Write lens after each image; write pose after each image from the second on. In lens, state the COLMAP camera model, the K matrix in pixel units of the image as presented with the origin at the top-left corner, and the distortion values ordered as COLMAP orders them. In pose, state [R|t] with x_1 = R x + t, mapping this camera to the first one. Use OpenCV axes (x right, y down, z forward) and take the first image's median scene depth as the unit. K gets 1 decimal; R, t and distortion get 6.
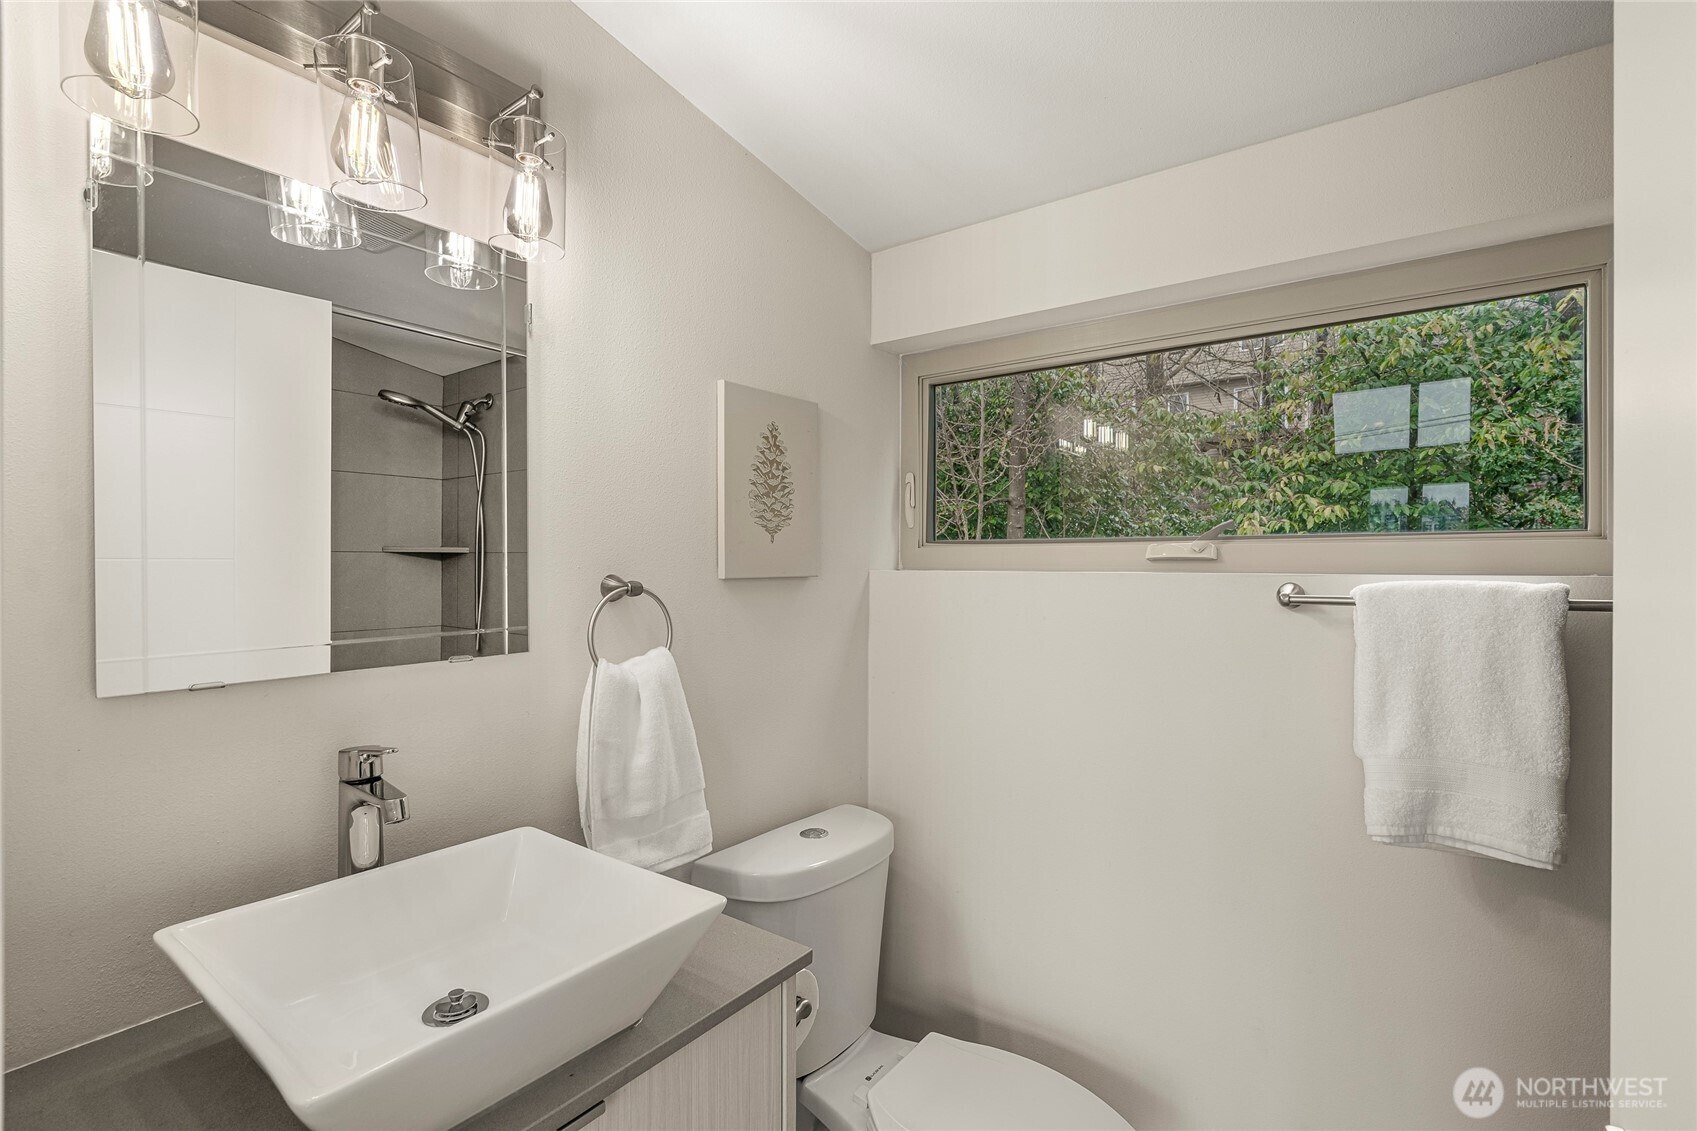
lens RADIAL K [[783.2, 0, 848.5], [0, 783.2, 565.5], [0, 0, 1]] dist [0.000152, -0.000147]
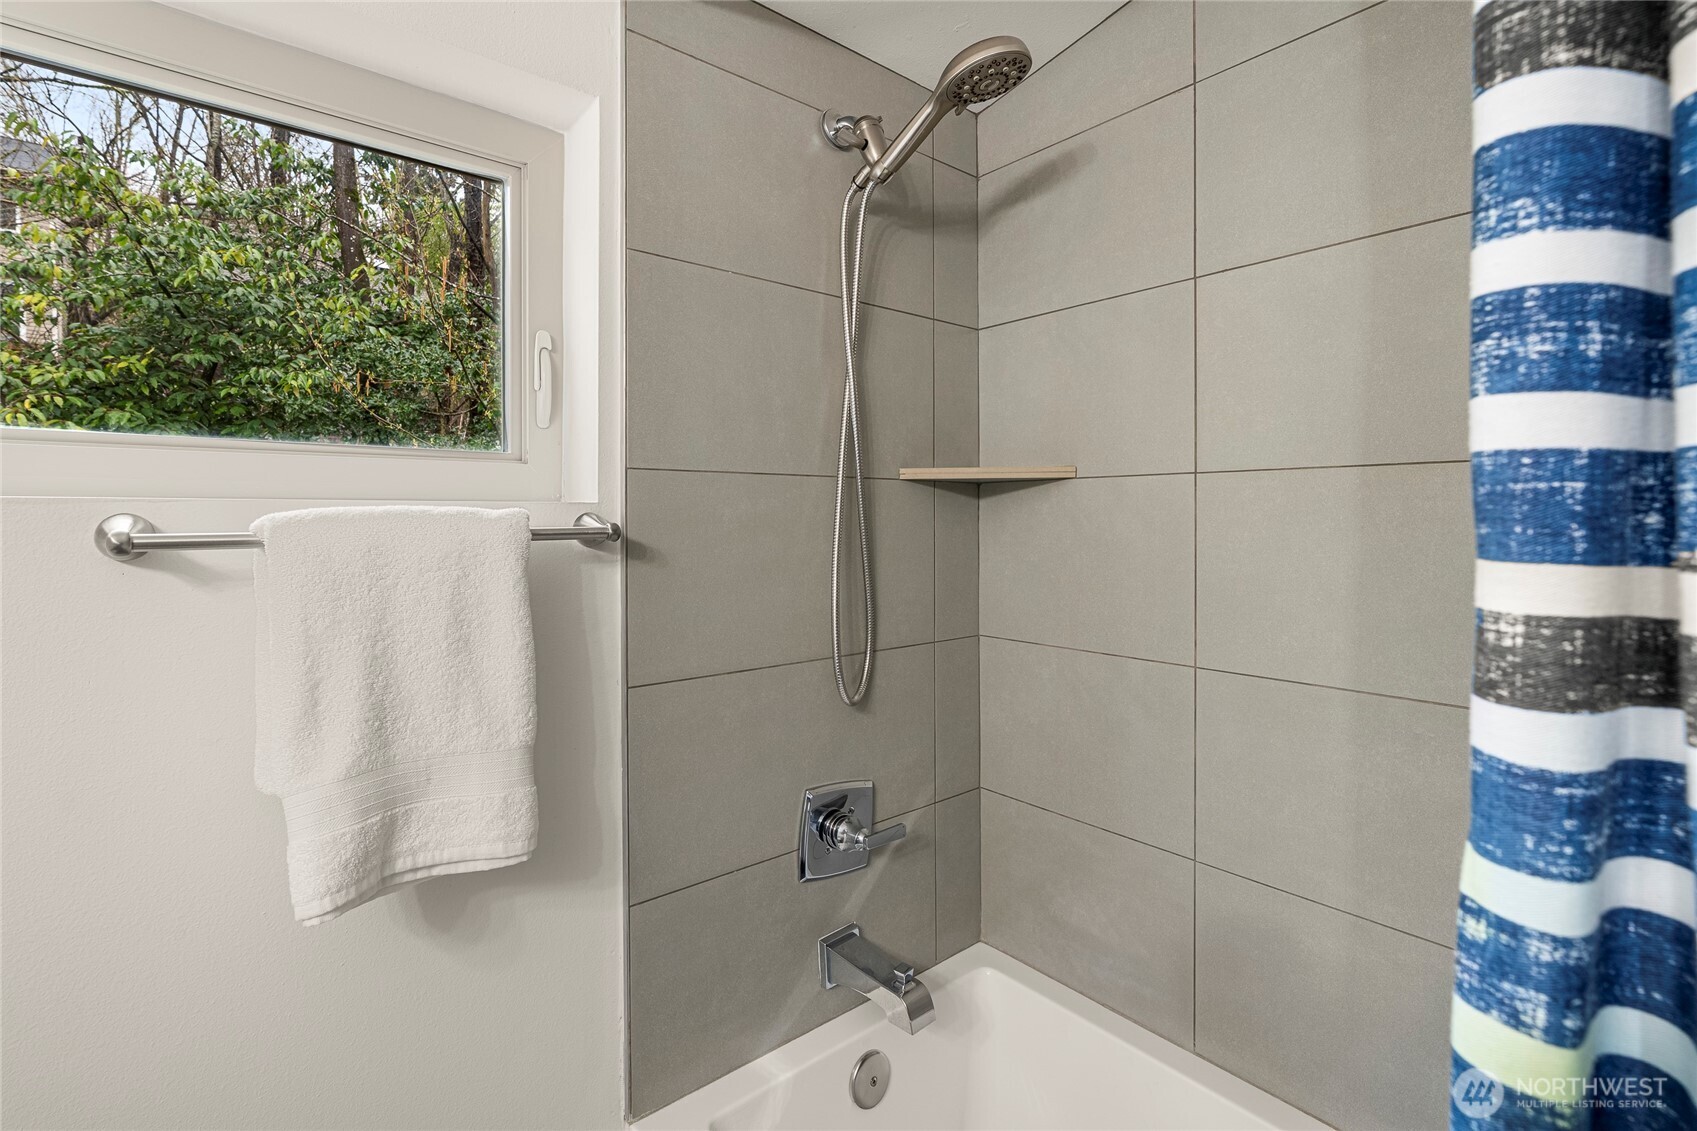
lens RADIAL K [[766.1, 0, 850.5], [0, 766.1, 523.5], [0, 0, 1]] dist [-0.023480, 0.008453]
pose [[0.225039, -0.007960, 0.974317, 0.041878], [0.003777, 0.999966, 0.007298, 0.007063], [-0.974342, 0.002037, 0.225062, 0.099051]]
